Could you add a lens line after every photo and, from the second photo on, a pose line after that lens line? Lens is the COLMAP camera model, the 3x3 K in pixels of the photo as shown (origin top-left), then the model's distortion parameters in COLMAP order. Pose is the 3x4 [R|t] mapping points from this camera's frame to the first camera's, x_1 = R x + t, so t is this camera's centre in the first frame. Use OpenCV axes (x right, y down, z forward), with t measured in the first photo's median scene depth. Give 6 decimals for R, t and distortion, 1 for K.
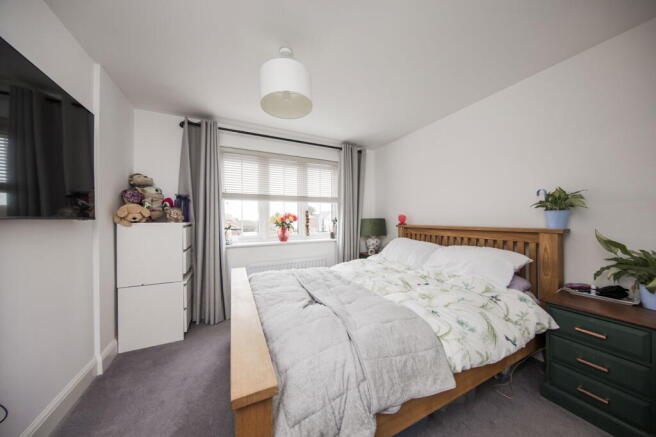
lens RADIAL K [[210.6, 0, 328.0], [0, 210.6, 218.5], [0, 0, 1]] dist [-0.000477, -0.000043]
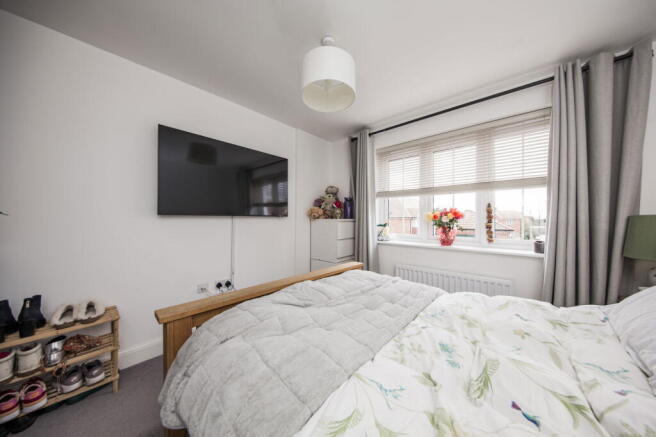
lens RADIAL K [[210.6, 0, 328.0], [0, 210.6, 218.5], [0, 0, 1]] dist [-0.000477, -0.000043]
pose [[0.364311, 0.014159, -0.931170, 0.438253], [0.001815, 0.999872, 0.015914, -0.004998], [0.931276, -0.007488, 0.364238, 0.397361]]
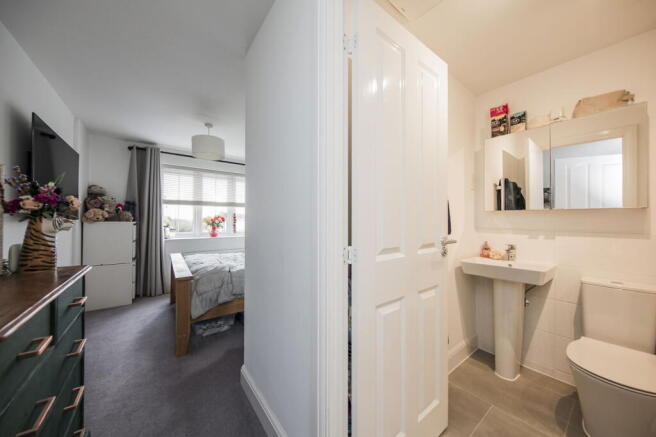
lens RADIAL K [[226.3, 0, 328.0], [0, 226.3, 218.5], [0, 0, 1]] dist [0.000272, -0.000060]
pose [[0.979926, 0.016258, 0.198700, 0.257398], [-0.015680, 0.999867, -0.004484, -0.013998], [-0.198746, 0.001279, 0.980050, -0.657302]]
